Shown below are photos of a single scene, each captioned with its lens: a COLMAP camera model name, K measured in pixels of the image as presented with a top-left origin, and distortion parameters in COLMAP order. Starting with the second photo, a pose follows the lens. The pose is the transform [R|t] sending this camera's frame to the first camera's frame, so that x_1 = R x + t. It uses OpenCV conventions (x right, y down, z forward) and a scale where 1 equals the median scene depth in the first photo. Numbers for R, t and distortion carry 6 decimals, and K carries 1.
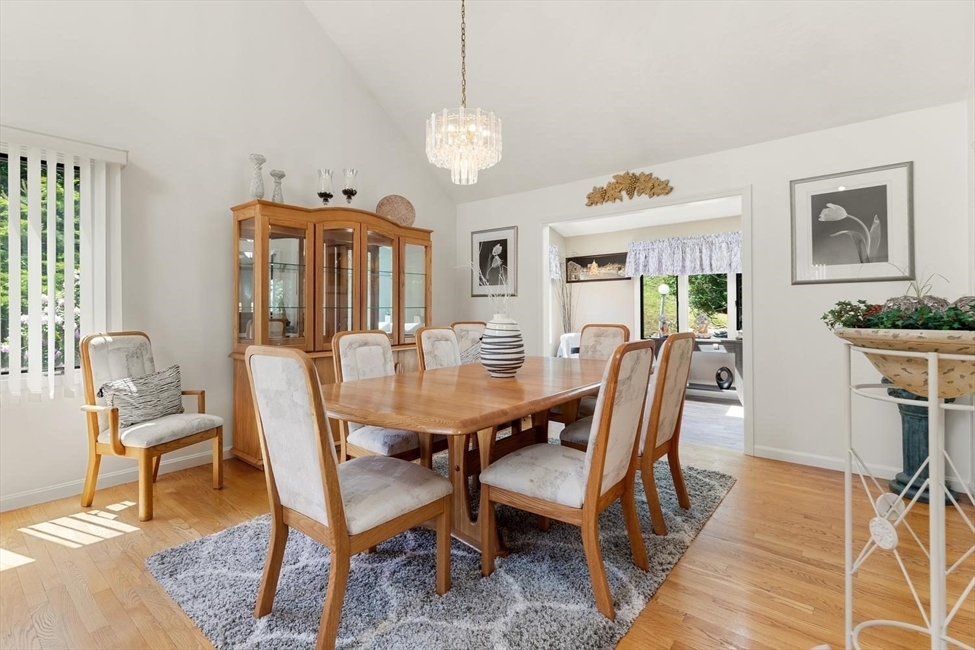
lens RADIAL K [[456.6, 0, 478.4], [0, 456.6, 320.4], [0, 0, 1]] dist [0.002892, -0.000566]
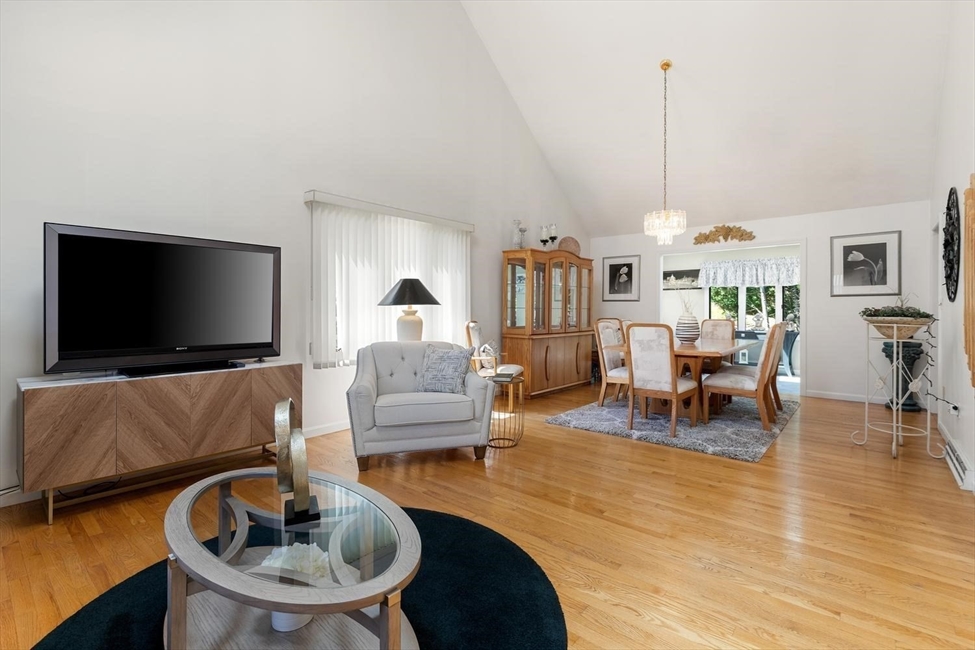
lens RADIAL K [[445.4, 0, 479.4], [0, 445.4, 326.1], [0, 0, 1]] dist [0.000896, 0.000298]
pose [[0.999787, 0.005641, -0.019869, -0.539167], [-0.005402, 0.999913, 0.012058, 0.018019], [0.019936, -0.011948, 0.999730, -0.632599]]
